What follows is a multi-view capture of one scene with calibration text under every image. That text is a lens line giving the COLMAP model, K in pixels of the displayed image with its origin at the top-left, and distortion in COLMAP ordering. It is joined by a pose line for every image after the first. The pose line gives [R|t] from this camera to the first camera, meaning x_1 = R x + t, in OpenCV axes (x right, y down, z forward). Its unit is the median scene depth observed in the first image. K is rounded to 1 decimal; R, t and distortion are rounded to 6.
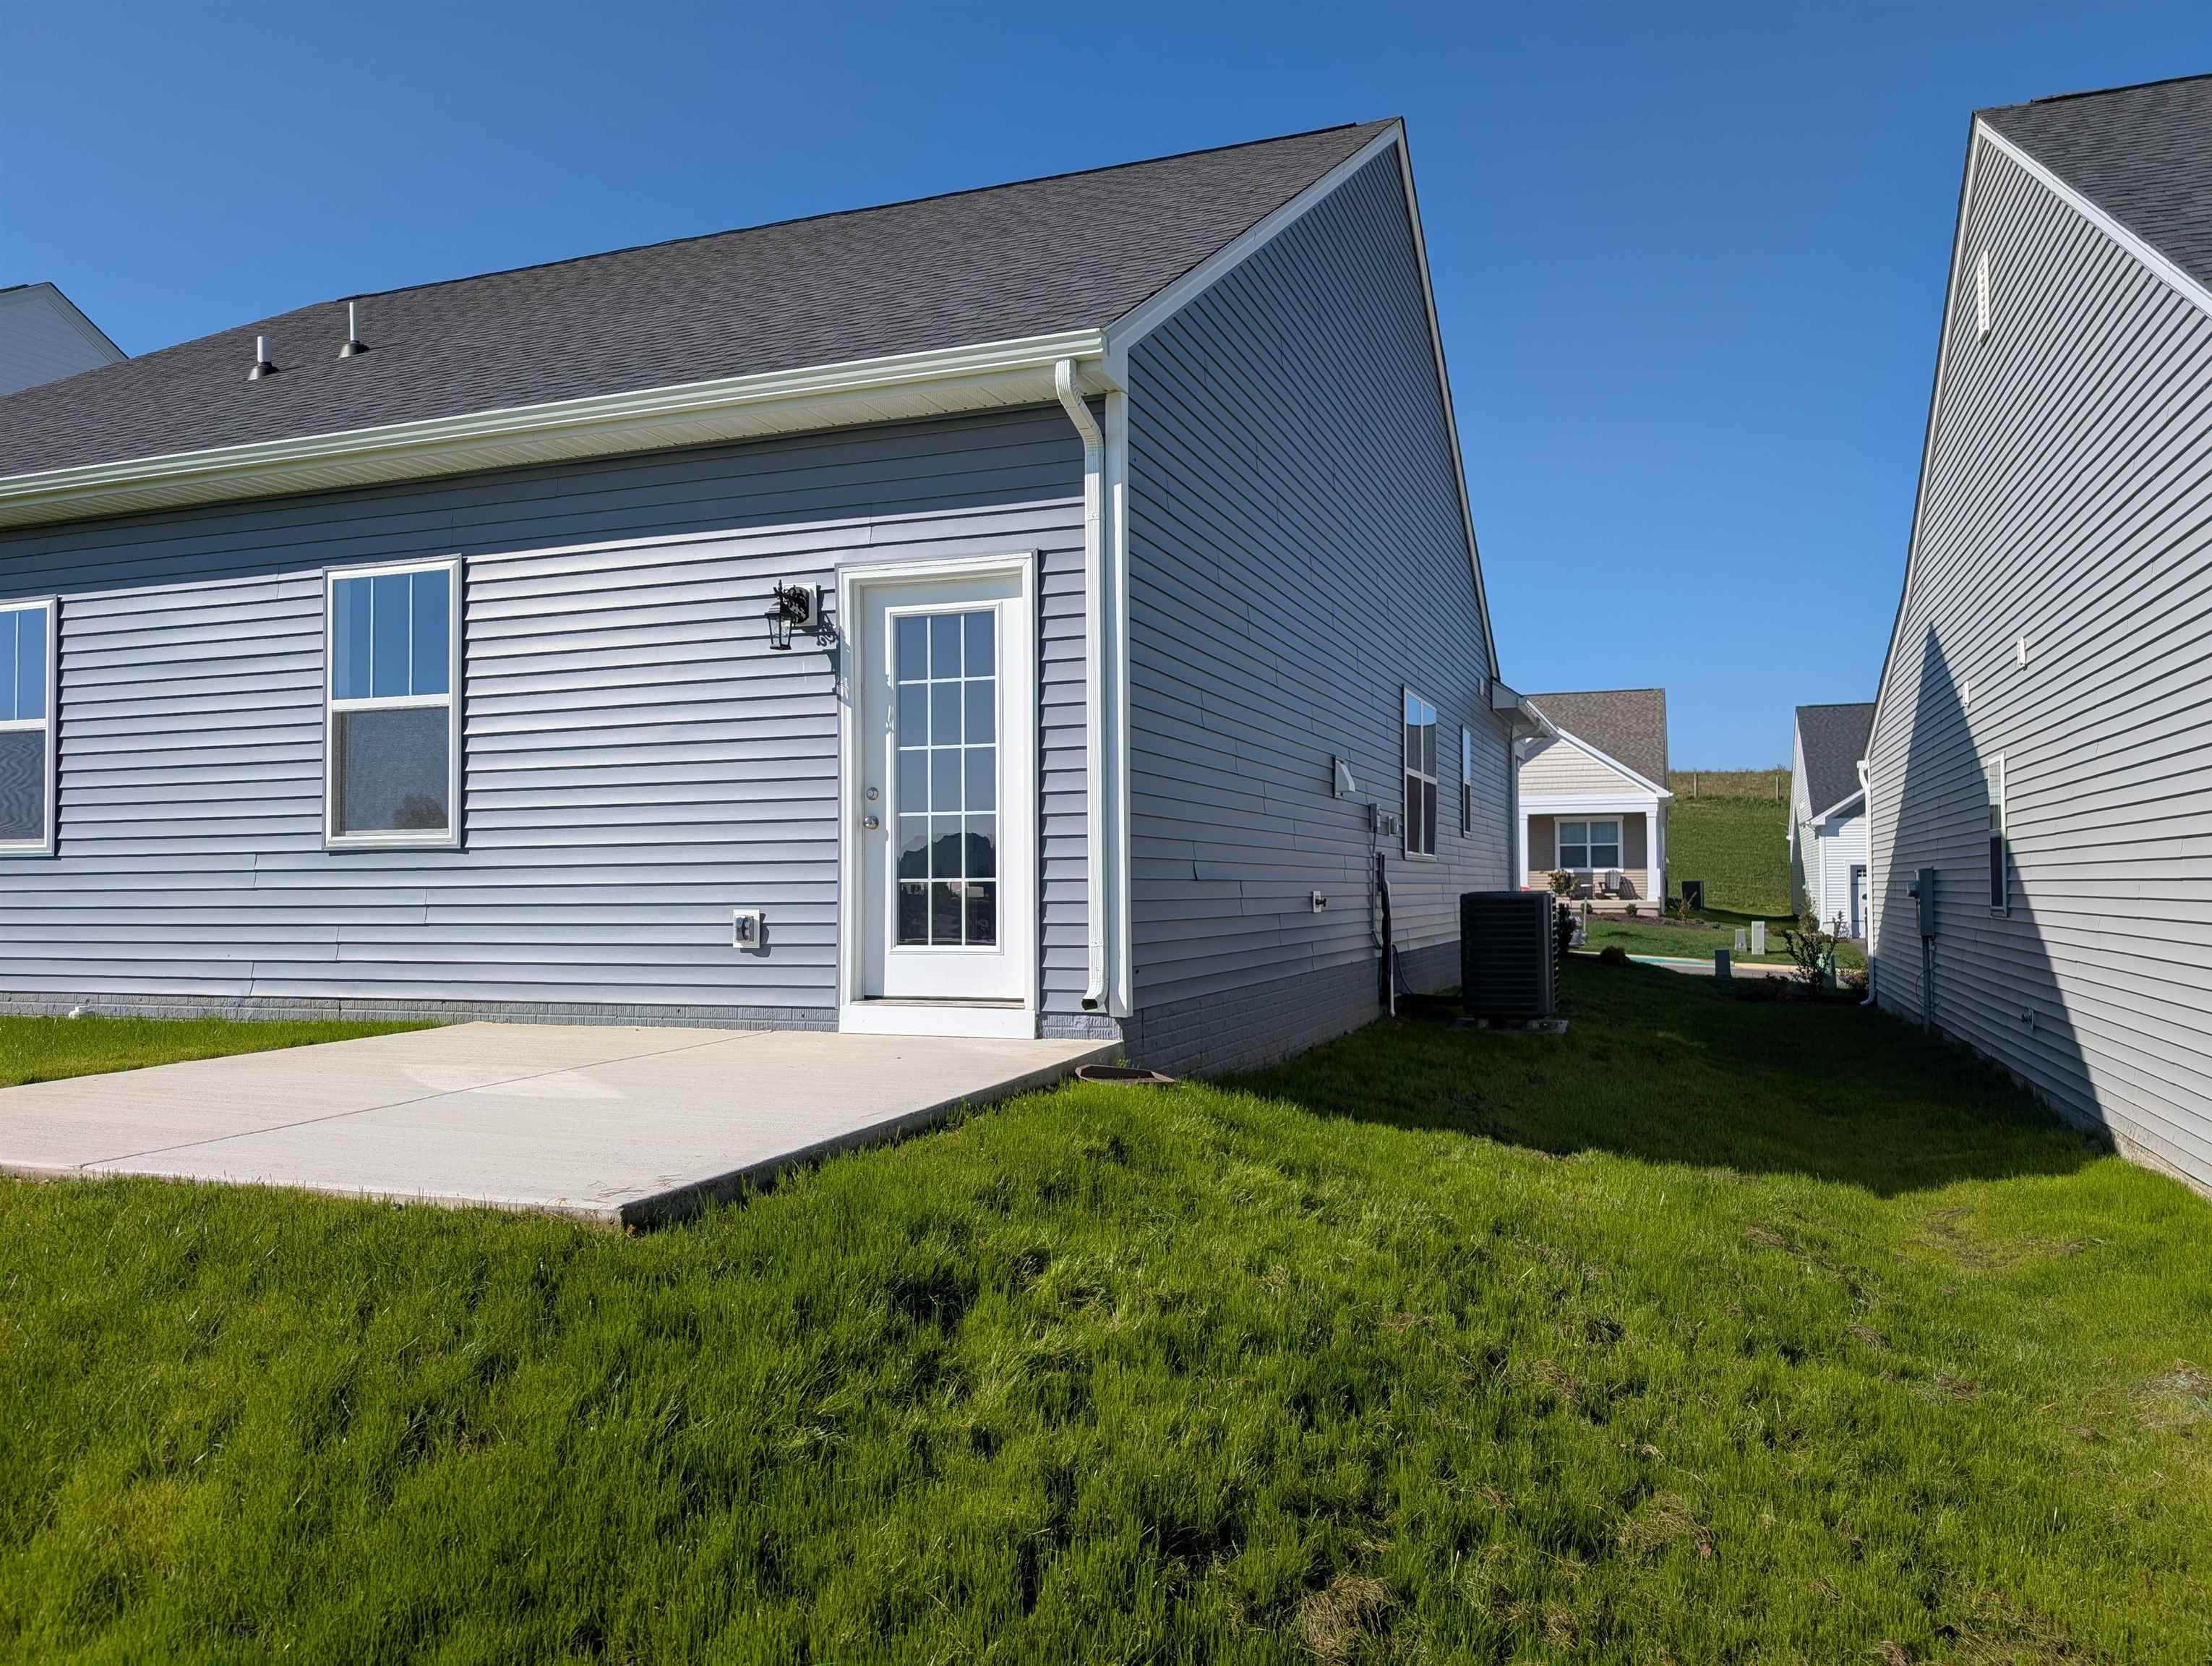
lens RADIAL K [[1589.8, 0, 1115.6], [0, 1589.8, 836.1], [0, 0, 1]] dist [0.025180, -0.024815]
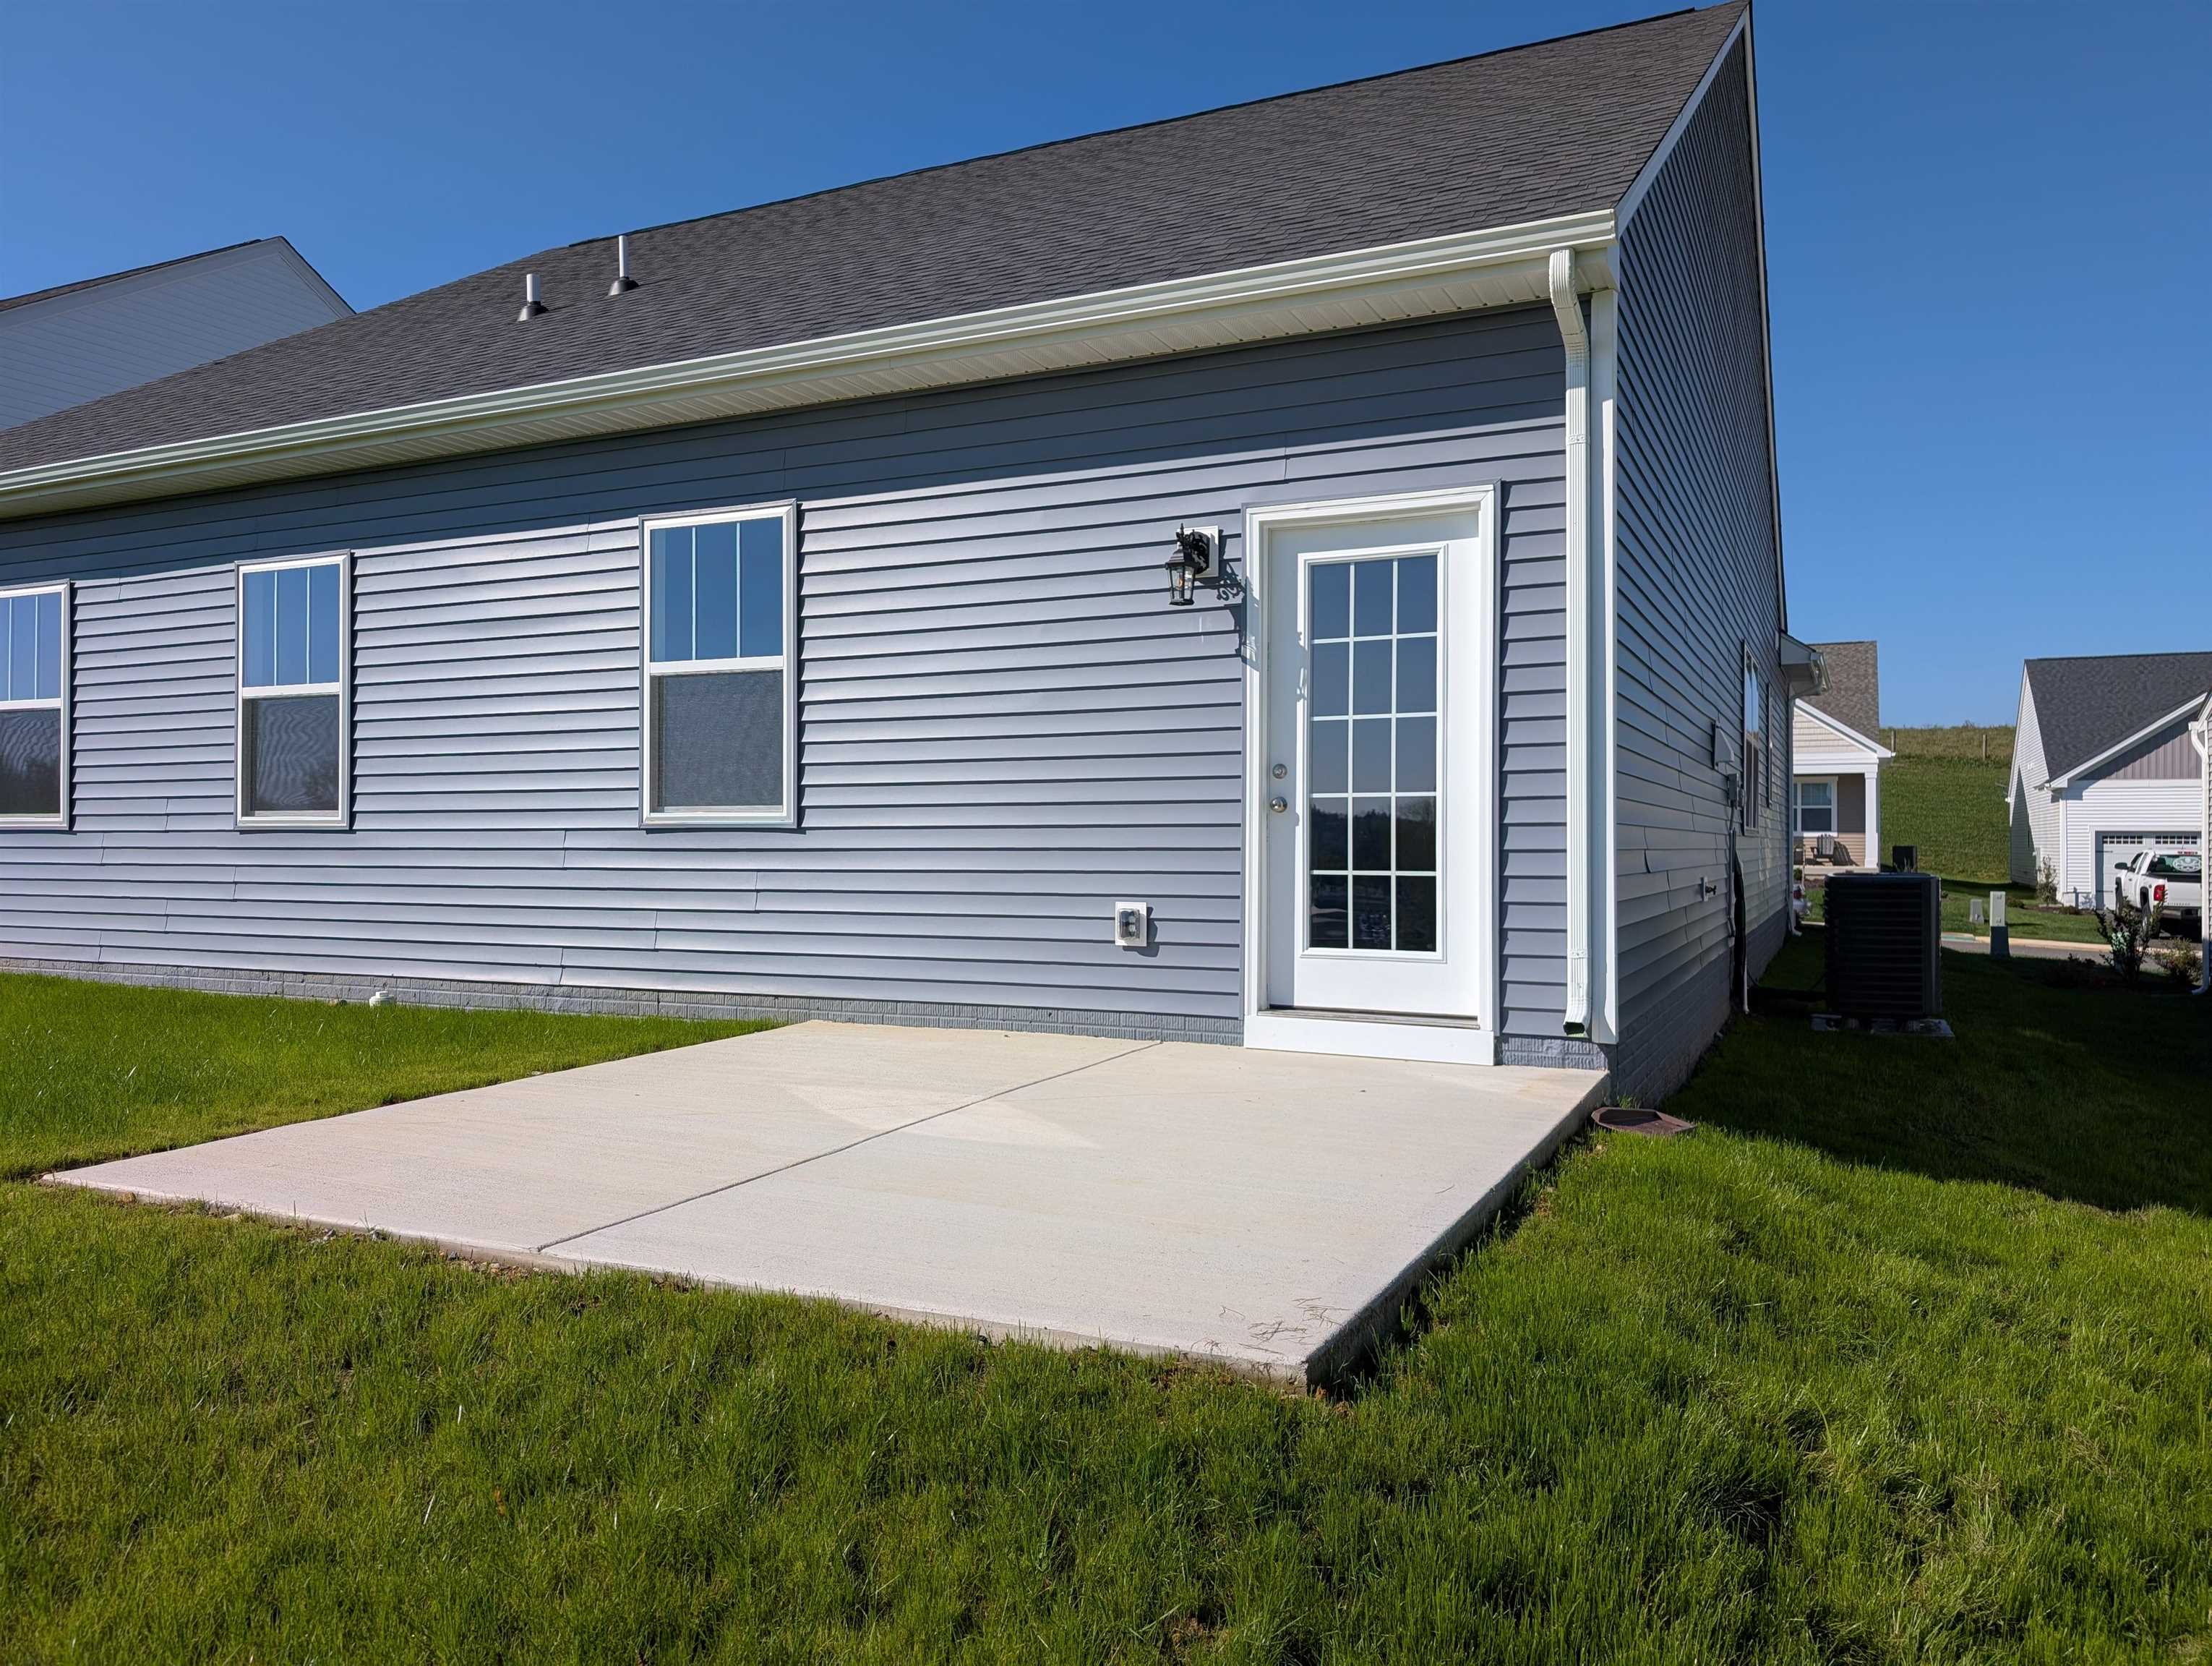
lens RADIAL K [[1589.8, 0, 1101.9], [0, 1589.8, 823.3], [0, 0, 1]] dist [0.025180, -0.024815]
pose [[0.995838, 0.006850, -0.090882, -0.169235], [-0.004989, 0.999773, 0.020691, -0.015465], [0.091003, -0.020152, 0.995647, 0.132186]]
